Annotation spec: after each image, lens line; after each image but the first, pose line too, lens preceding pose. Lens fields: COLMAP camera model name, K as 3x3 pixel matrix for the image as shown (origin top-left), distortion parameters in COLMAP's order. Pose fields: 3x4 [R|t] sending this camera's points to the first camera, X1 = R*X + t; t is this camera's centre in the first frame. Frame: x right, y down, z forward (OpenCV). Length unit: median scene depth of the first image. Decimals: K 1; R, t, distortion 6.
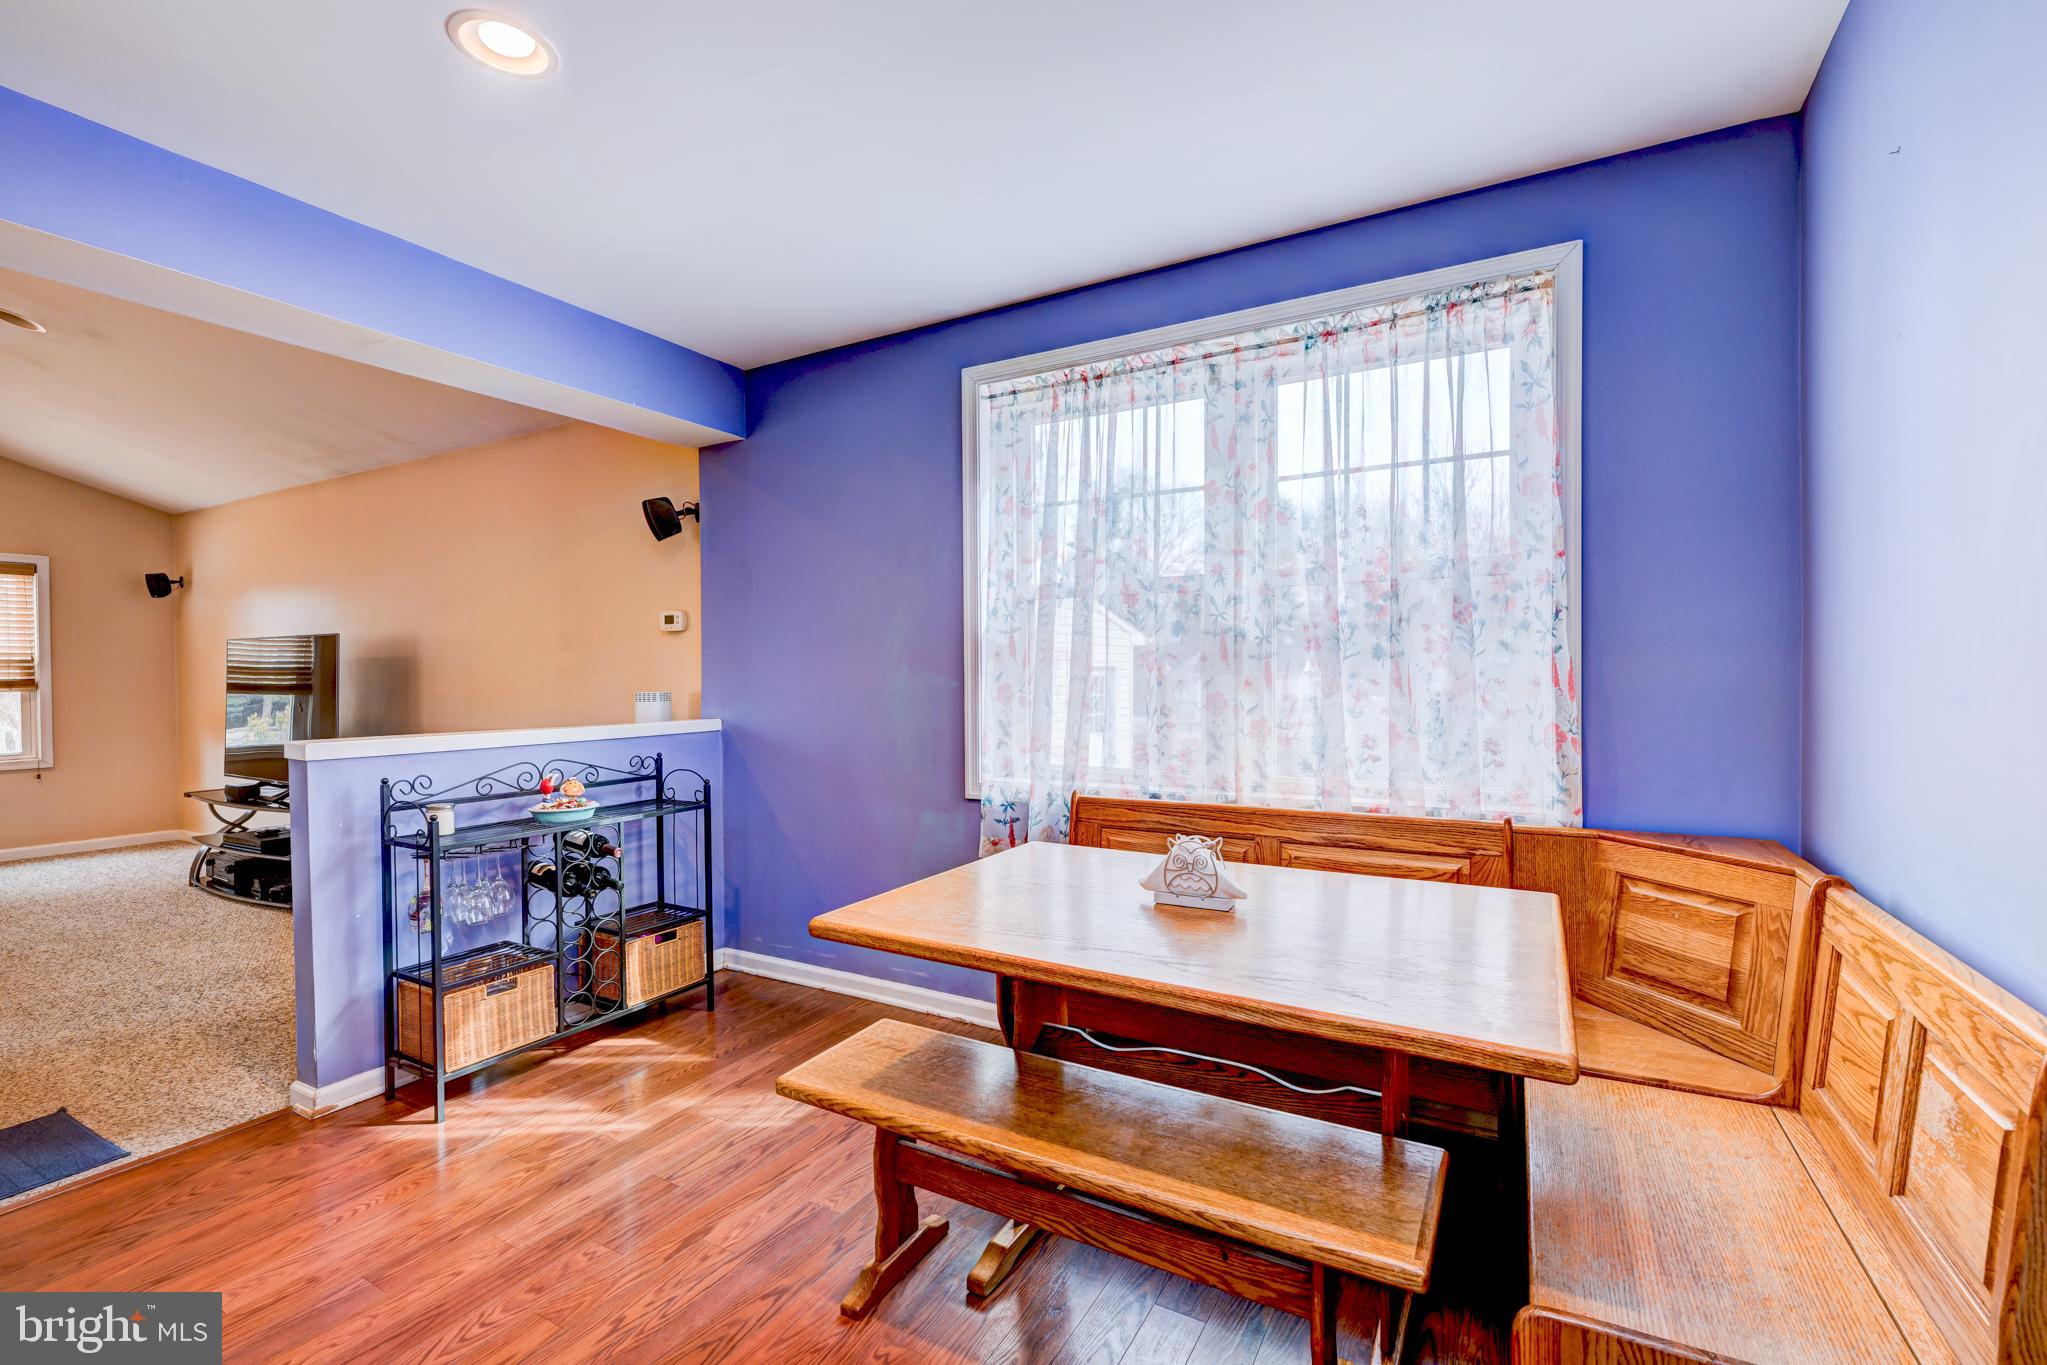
lens RADIAL K [[893.5, 0, 1026.1], [0, 893.5, 688.3], [0, 0, 1]] dist [-0.002755, -0.000808]
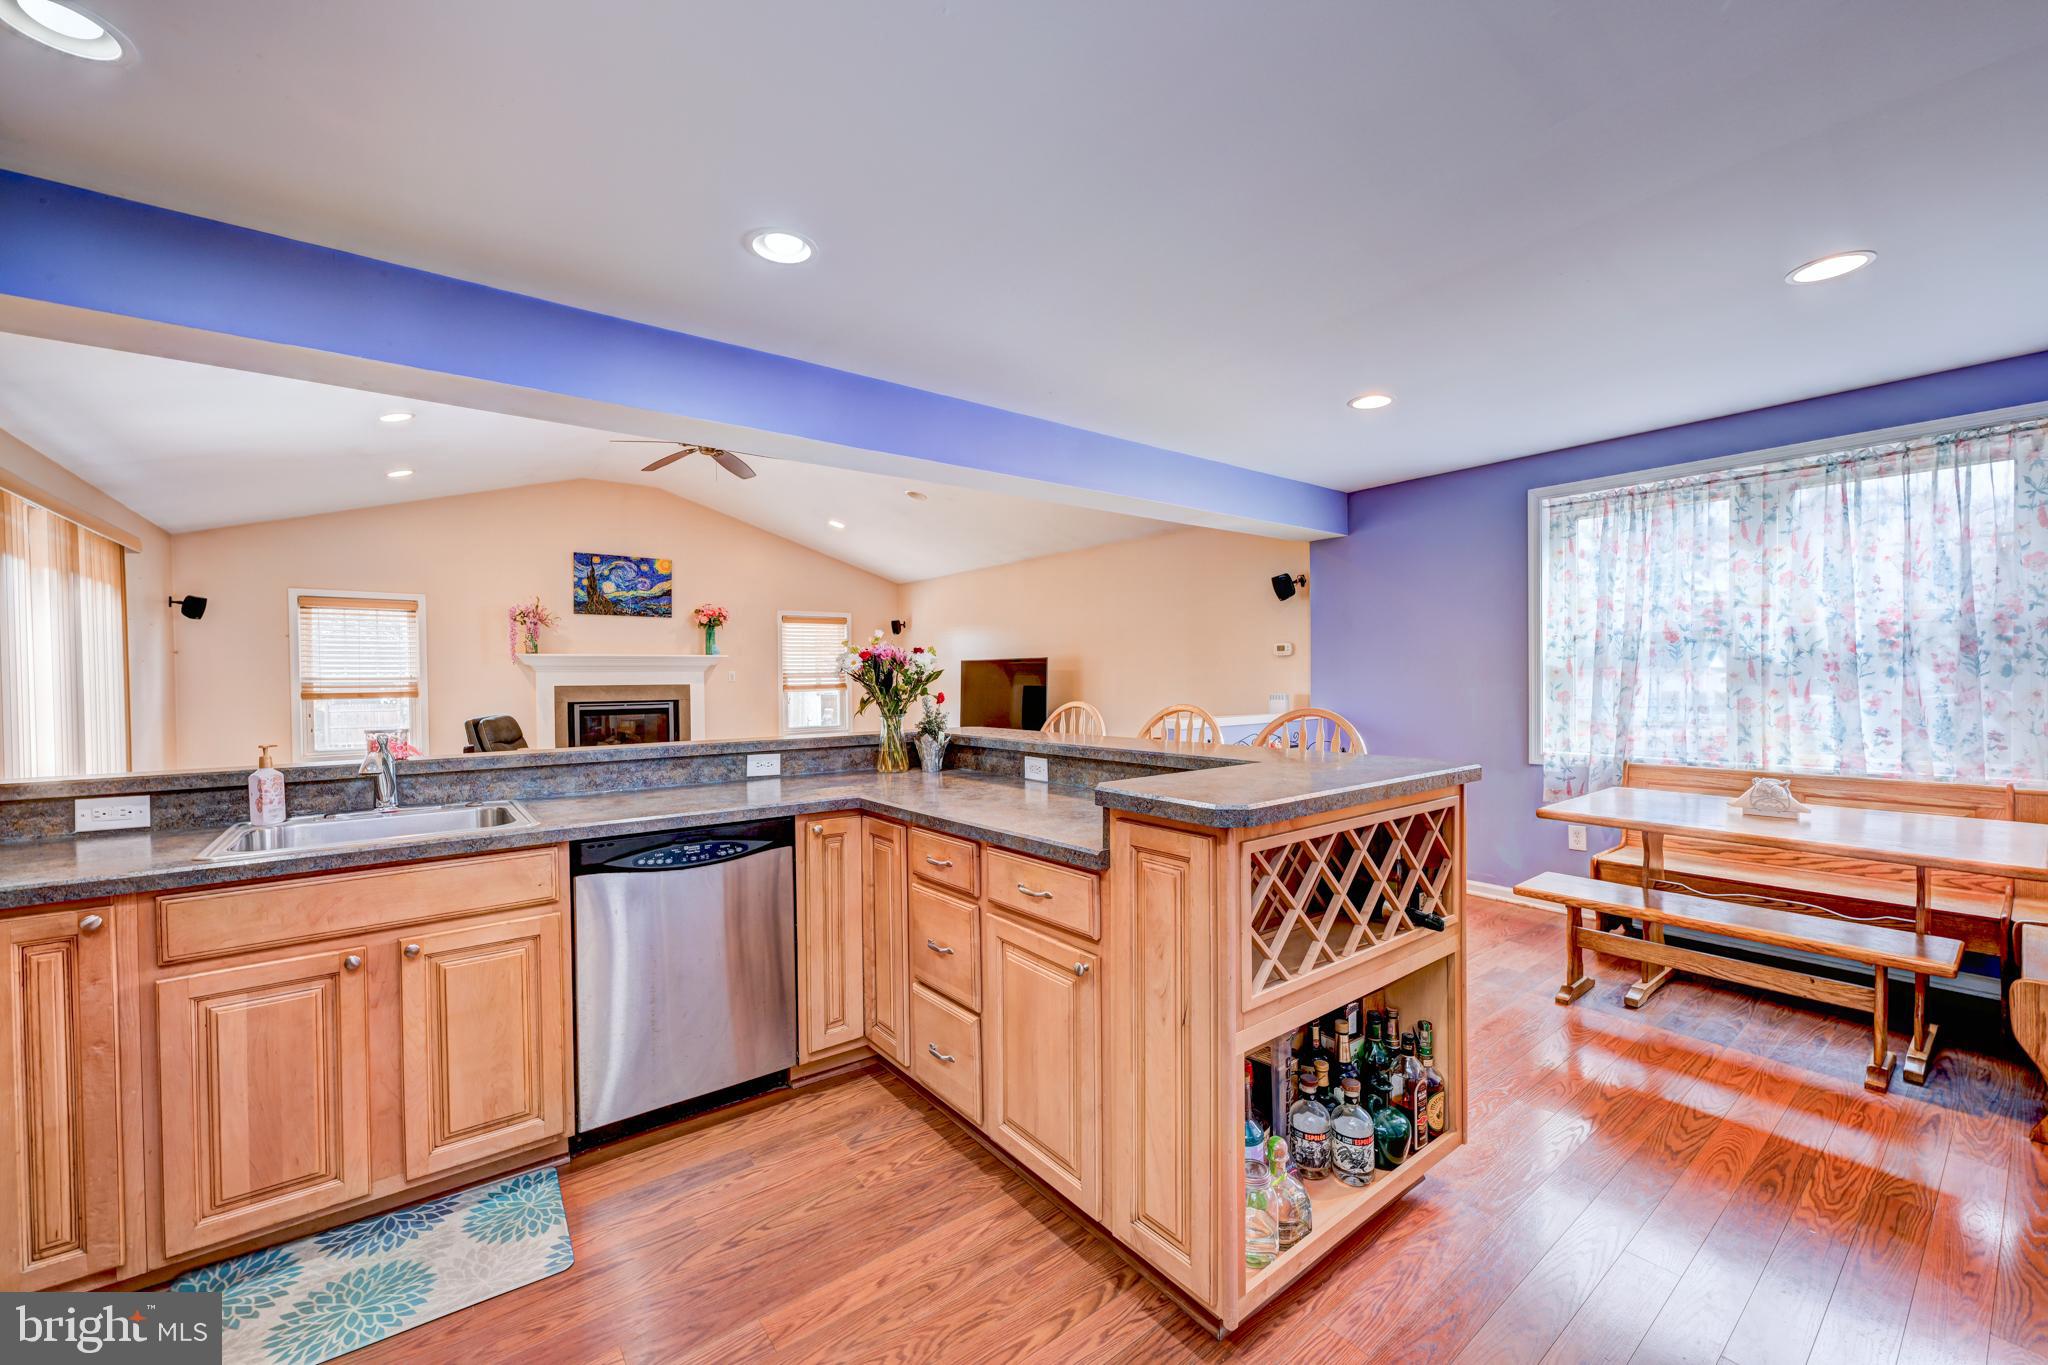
lens RADIAL K [[804.7, 0, 1025.7], [0, 804.7, 687.3], [0, 0, 1]] dist [-0.001083, -0.000080]
pose [[0.921774, 0.001041, -0.387726, -0.405745], [0.000493, 0.999992, 0.003858, -0.020155], [0.387727, -0.003747, 0.921767, -0.776682]]
